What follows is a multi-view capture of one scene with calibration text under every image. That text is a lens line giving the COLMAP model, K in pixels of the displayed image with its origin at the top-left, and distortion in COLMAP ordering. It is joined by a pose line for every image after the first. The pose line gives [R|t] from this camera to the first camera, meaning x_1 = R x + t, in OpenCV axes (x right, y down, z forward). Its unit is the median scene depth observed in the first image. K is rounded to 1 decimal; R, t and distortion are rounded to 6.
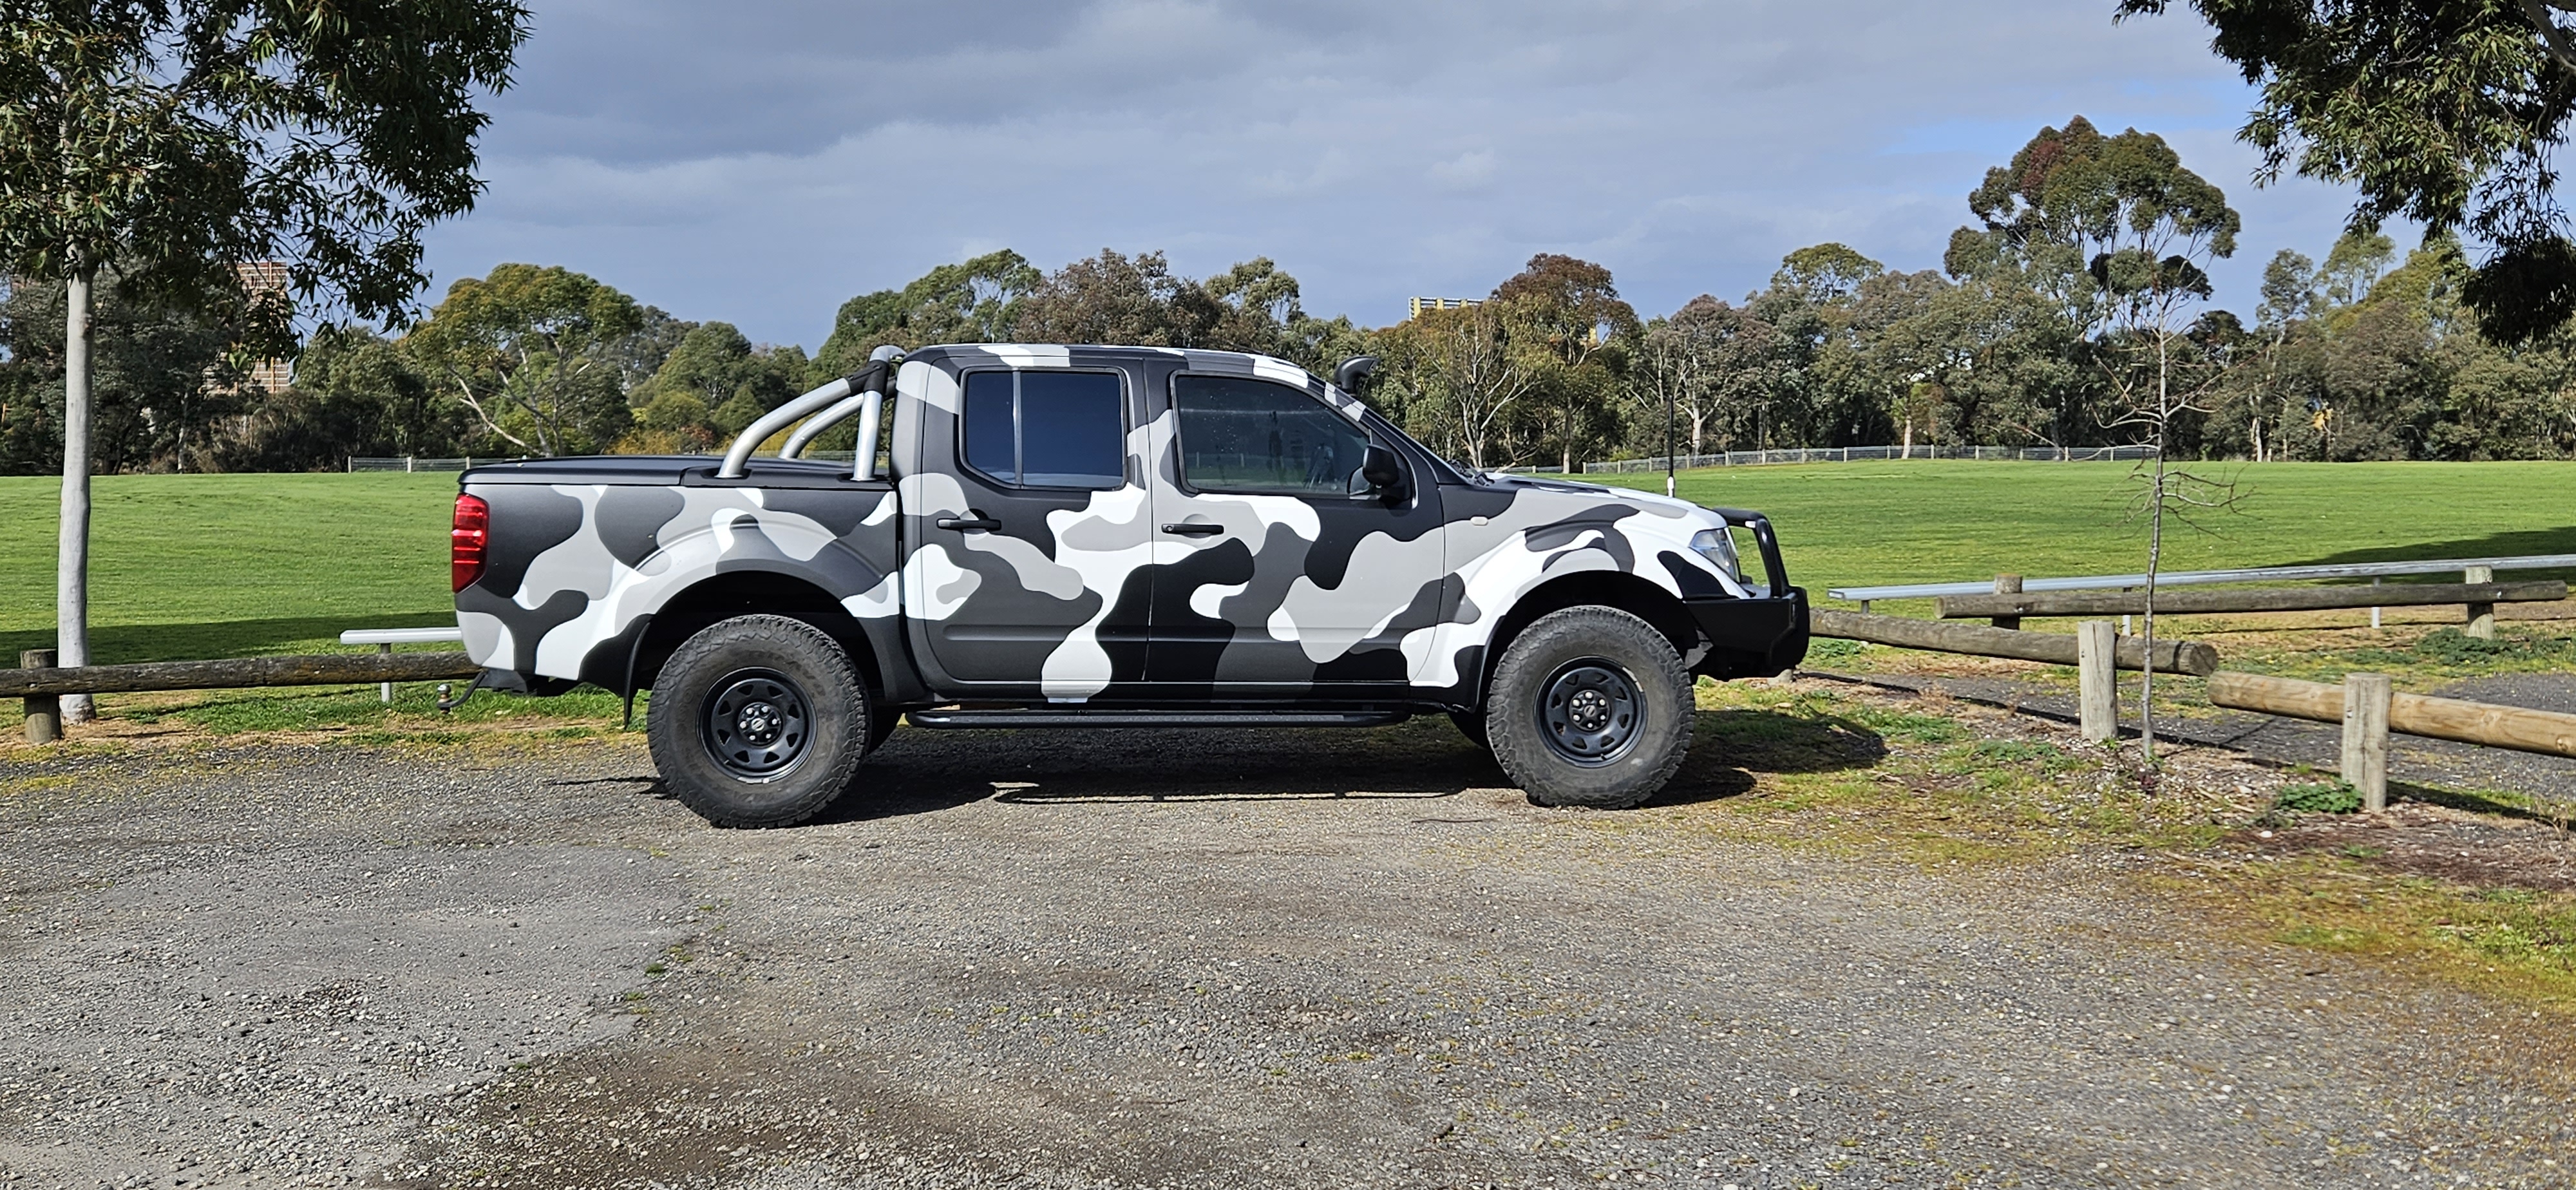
lens RADIAL K [[2372.2, 0, 1288.0], [0, 2372.2, 595.0], [0, 0, 1]] dist [-0.003209, -0.010423]
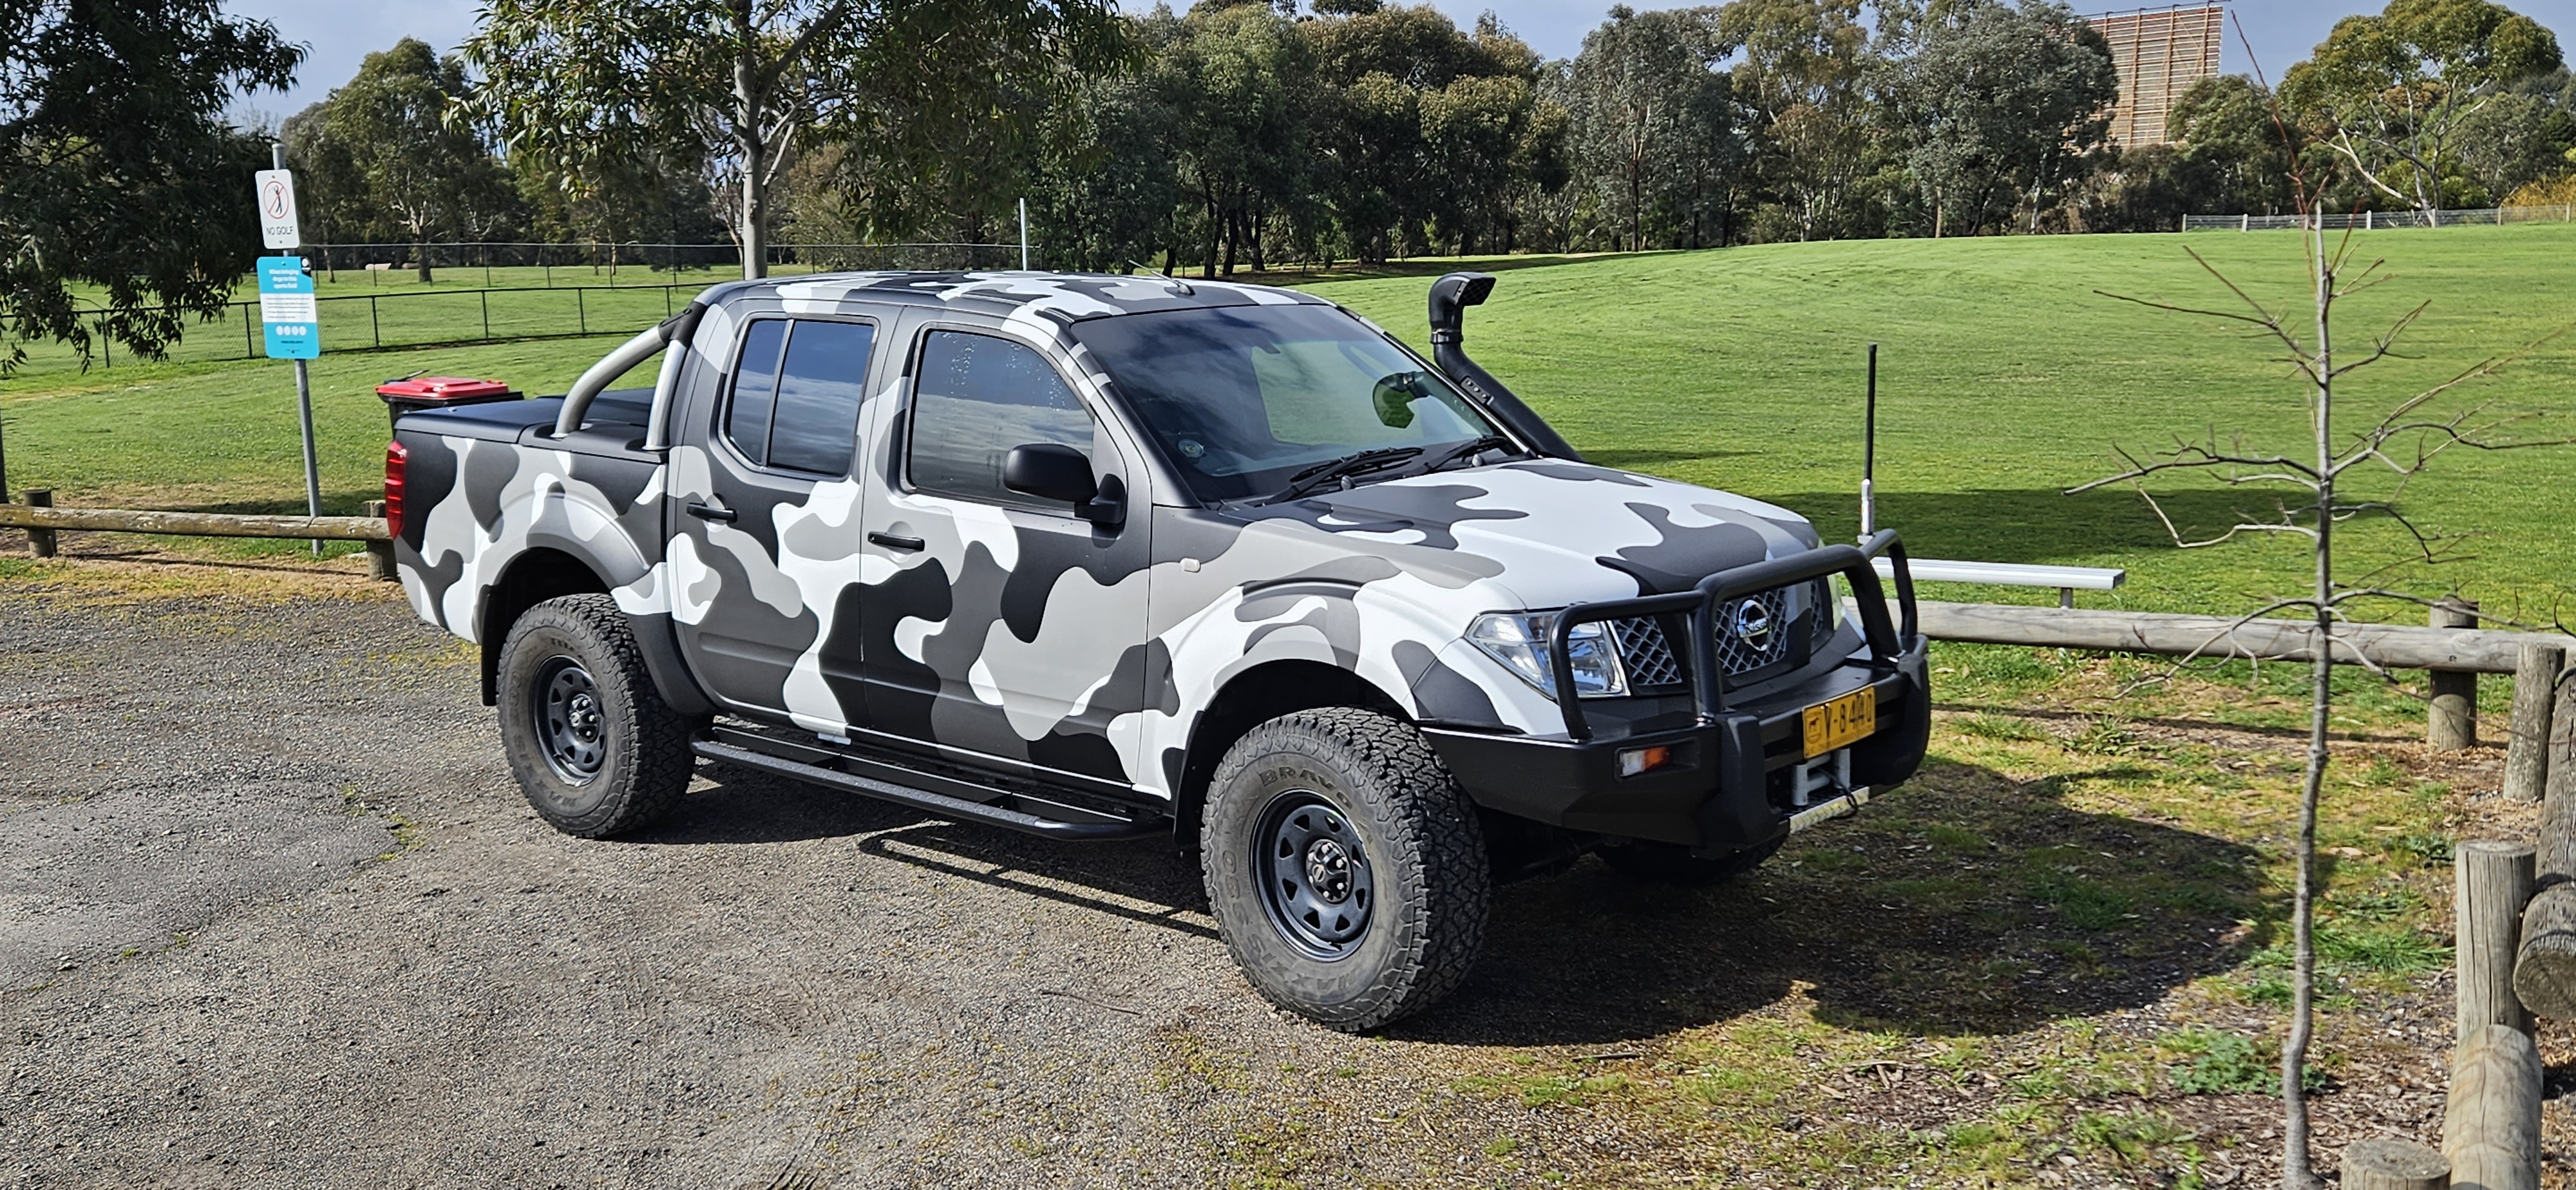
lens RADIAL K [[2372.2, 0, 1288.0], [0, 2372.2, 595.0], [0, 0, 1]] dist [-0.003209, -0.010423]
pose [[0.731073, 0.104125, -0.674308, 0.554279], [-0.035012, 0.992710, 0.115333, -0.101226], [0.681401, -0.060708, 0.729389, 0.535363]]
